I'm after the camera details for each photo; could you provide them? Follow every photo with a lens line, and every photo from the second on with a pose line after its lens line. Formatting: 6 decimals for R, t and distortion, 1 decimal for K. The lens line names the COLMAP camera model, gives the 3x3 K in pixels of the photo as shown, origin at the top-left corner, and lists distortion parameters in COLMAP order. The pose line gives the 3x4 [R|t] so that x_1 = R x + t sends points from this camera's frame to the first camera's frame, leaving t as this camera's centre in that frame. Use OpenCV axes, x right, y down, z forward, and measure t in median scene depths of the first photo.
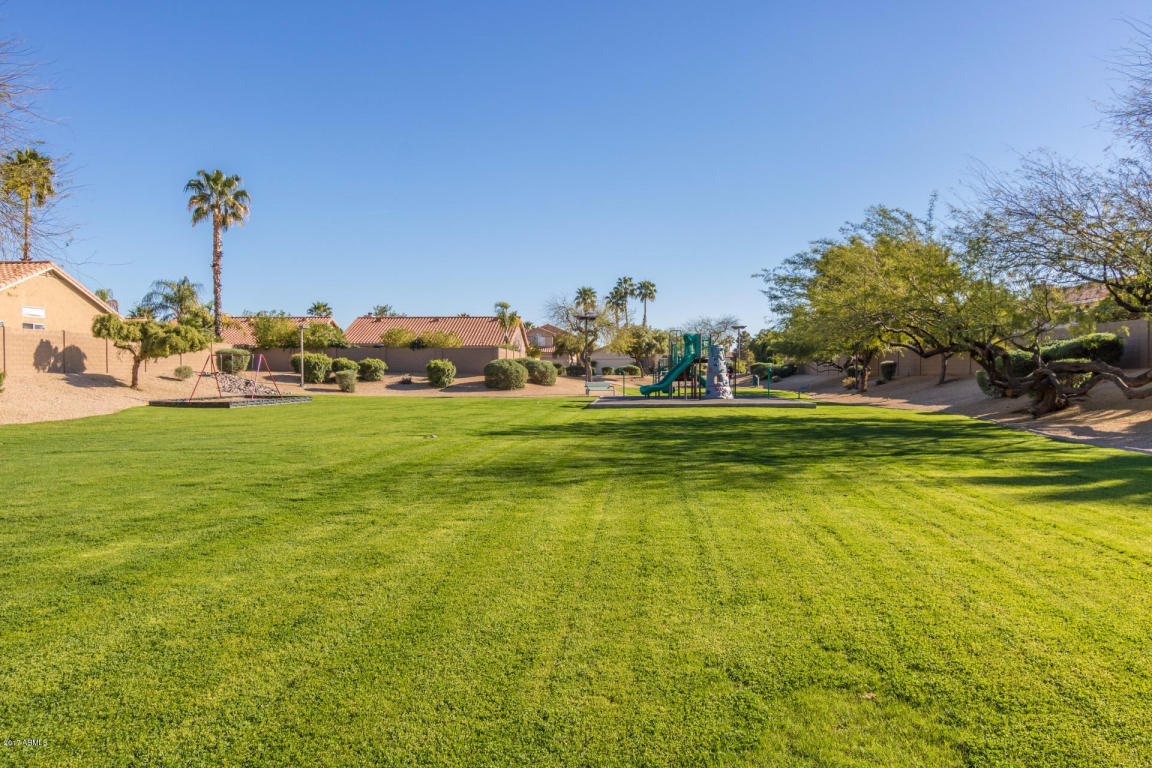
lens RADIAL K [[819.8, 0, 581.9], [0, 819.8, 382.6], [0, 0, 1]] dist [0.005445, 0.000067]
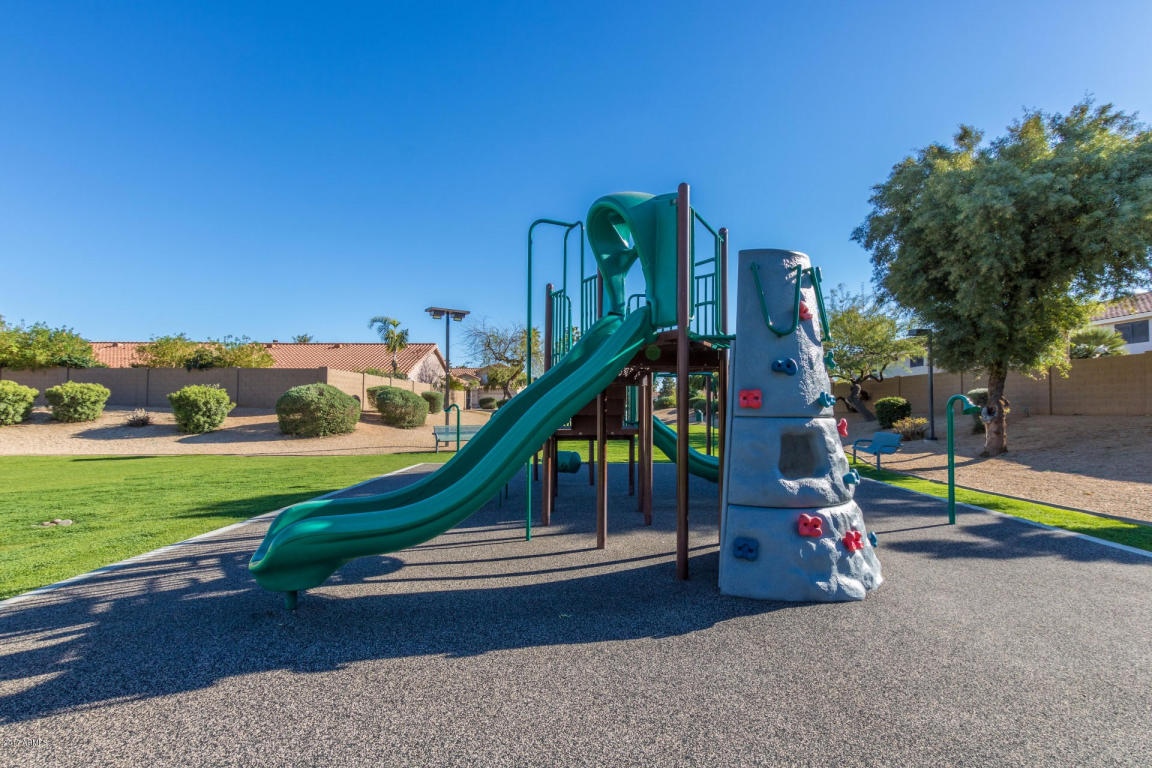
lens RADIAL K [[537.1, 0, 579.1], [0, 537.1, 389.4], [0, 0, 1]] dist [0.015773, -0.000143]
pose [[0.998966, 0.003469, 0.045334, 0.080223], [-0.001559, 0.999113, -0.042080, -0.009238], [-0.045440, 0.041966, 0.998085, 0.608123]]
